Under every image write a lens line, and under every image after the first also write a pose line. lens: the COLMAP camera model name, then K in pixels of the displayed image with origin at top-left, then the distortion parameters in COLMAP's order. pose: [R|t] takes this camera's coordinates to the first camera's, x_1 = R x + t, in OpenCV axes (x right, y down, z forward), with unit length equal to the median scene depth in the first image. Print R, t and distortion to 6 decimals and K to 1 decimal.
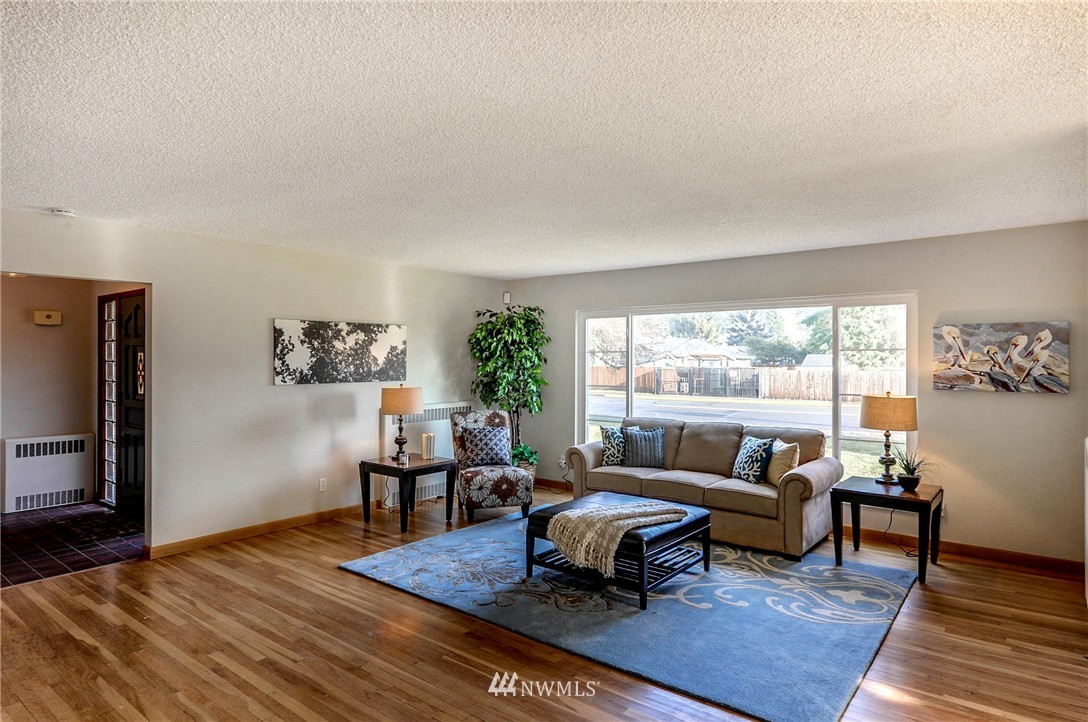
lens RADIAL K [[622.8, 0, 544.0], [0, 622.8, 361.0], [0, 0, 1]] dist [0.002691, 0.000384]
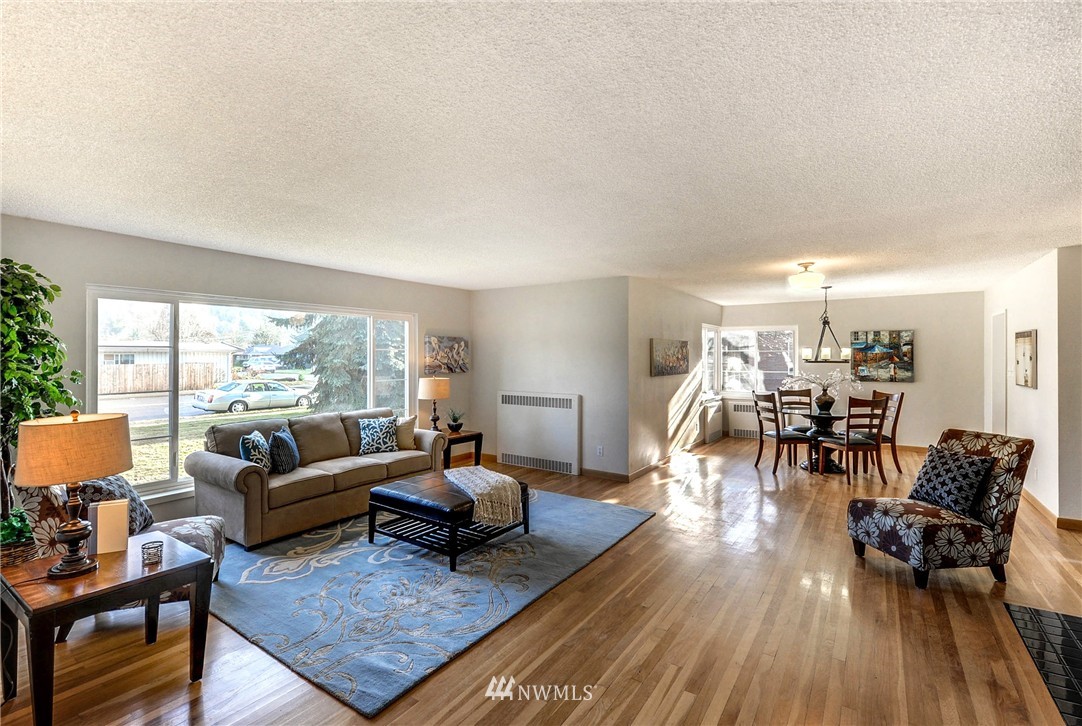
lens RADIAL K [[499.2, 0, 520.8], [0, 499.2, 356.9], [0, 0, 1]] dist [0.001506, 0.000170]
pose [[-0.058365, -0.005050, 0.998283, -0.775358], [-0.000888, 0.999987, 0.005007, -0.007472], [-0.998295, -0.000595, -0.058369, 0.861680]]
